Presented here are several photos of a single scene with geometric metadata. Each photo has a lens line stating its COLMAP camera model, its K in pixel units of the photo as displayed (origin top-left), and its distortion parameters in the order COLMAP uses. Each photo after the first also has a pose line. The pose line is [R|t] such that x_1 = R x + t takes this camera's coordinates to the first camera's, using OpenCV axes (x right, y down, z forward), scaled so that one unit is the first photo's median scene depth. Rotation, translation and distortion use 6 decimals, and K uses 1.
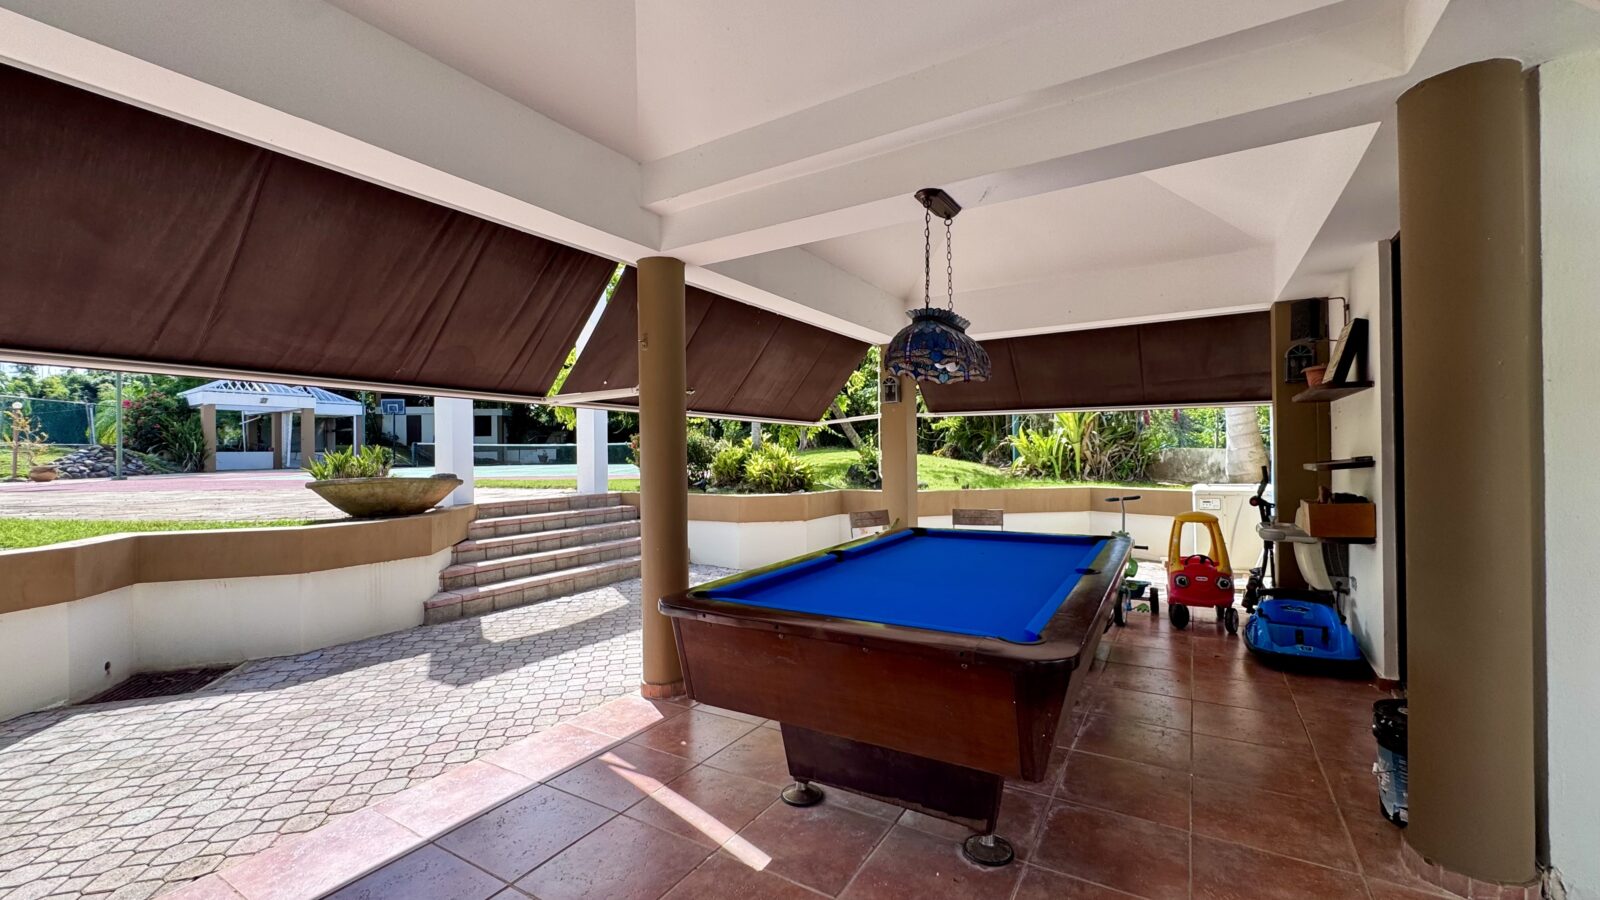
lens RADIAL K [[637.8, 0, 797.0], [0, 637.8, 450.7], [0, 0, 1]] dist [-0.001052, -0.000082]
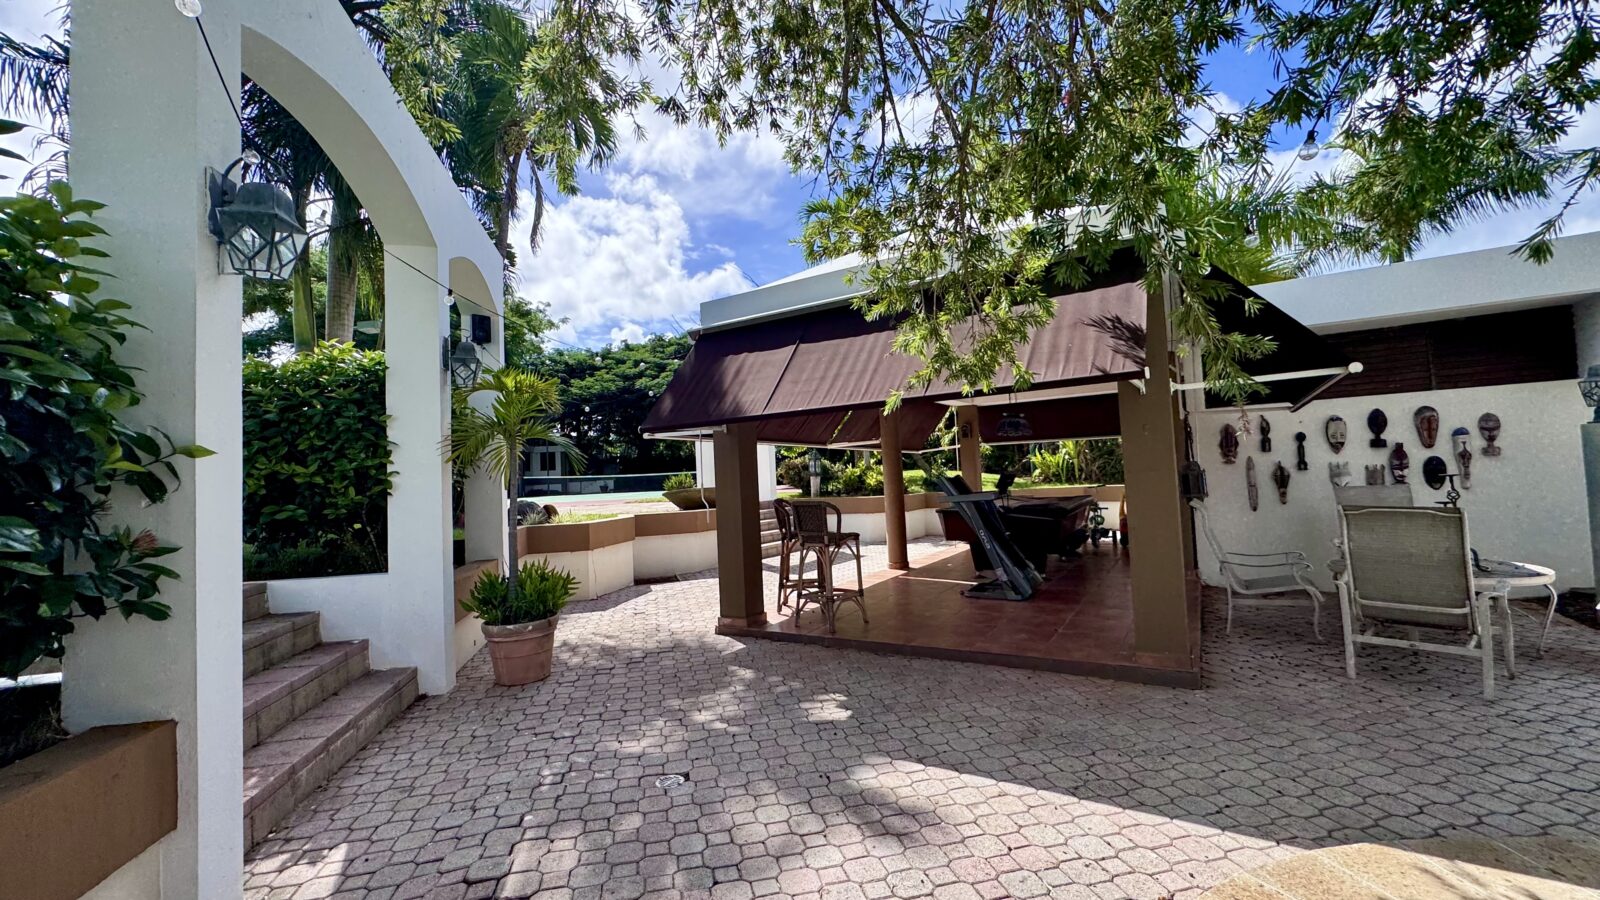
lens RADIAL K [[637.8, 0, 797.0], [0, 637.8, 450.7], [0, 0, 1]] dist [-0.001052, -0.000082]
pose [[0.999436, -0.031969, -0.010277, -0.192294], [0.031532, 0.998695, -0.040170, 0.008850], [0.011548, 0.039823, 0.999140, -0.489309]]
